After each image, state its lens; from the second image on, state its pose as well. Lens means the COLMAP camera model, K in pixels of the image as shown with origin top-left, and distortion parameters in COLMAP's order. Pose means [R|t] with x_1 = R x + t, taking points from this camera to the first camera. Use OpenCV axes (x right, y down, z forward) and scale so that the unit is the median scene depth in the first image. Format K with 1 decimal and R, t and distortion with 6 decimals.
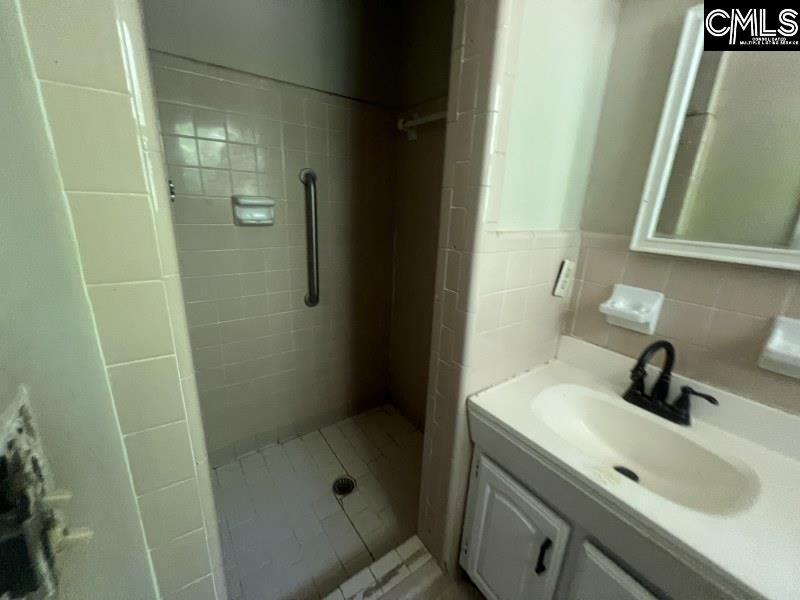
lens RADIAL K [[321.6, 0, 398.5], [0, 321.6, 297.9], [0, 0, 1]] dist [-0.000752, 0.000312]
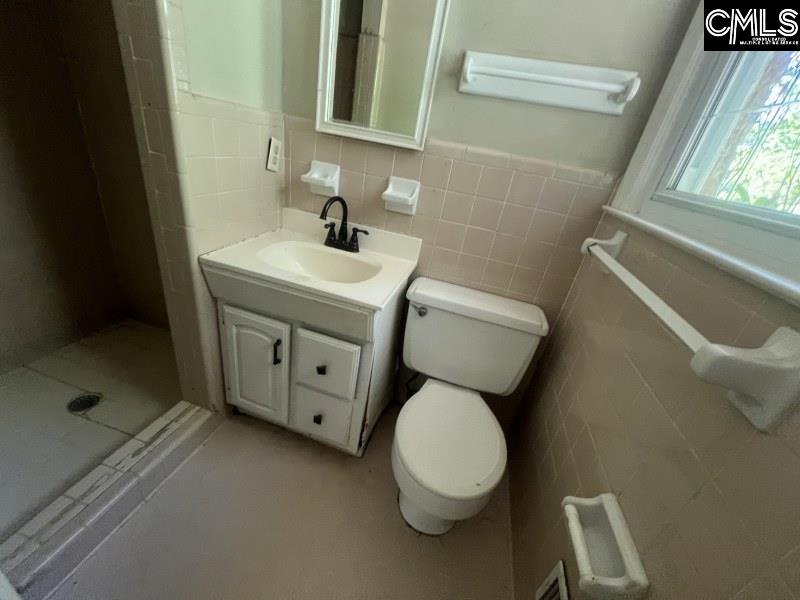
lens RADIAL K [[321.6, 0, 398.5], [0, 321.6, 297.9], [0, 0, 1]] dist [-0.000752, 0.000312]
pose [[0.769291, -0.204251, 0.605370, 0.037177], [0.052573, 0.964546, 0.258627, 0.183659], [-0.636732, -0.167133, 0.752754, -0.319534]]
